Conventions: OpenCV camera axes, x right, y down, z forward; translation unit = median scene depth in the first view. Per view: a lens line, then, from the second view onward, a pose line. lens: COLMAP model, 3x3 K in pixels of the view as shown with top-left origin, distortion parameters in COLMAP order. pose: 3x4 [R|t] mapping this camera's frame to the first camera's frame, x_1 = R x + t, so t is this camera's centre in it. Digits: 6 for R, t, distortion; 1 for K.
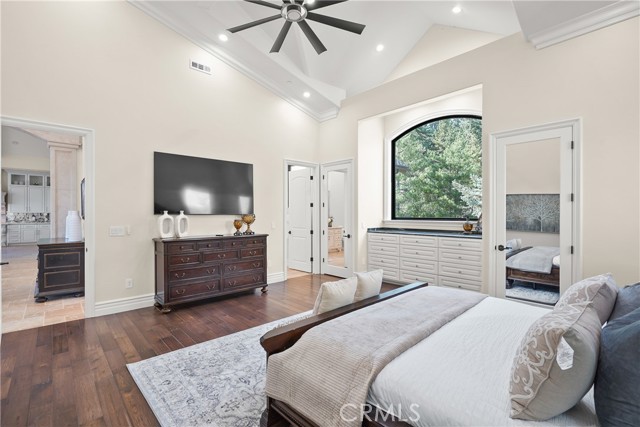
lens RADIAL K [[288.4, 0, 319.2], [0, 288.4, 213.6], [0, 0, 1]] dist [-0.004273, -0.000034]
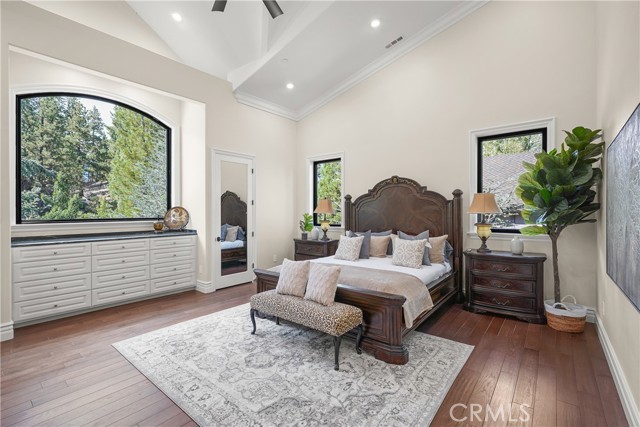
lens RADIAL K [[288.4, 0, 318.5], [0, 288.4, 212.2], [0, 0, 1]] dist [-0.004273, -0.000034]
pose [[-0.121005, -0.006940, 0.992628, -0.687451], [0.004486, 0.999962, 0.007538, -0.009399], [-0.992642, 0.005365, -0.120969, 0.687962]]
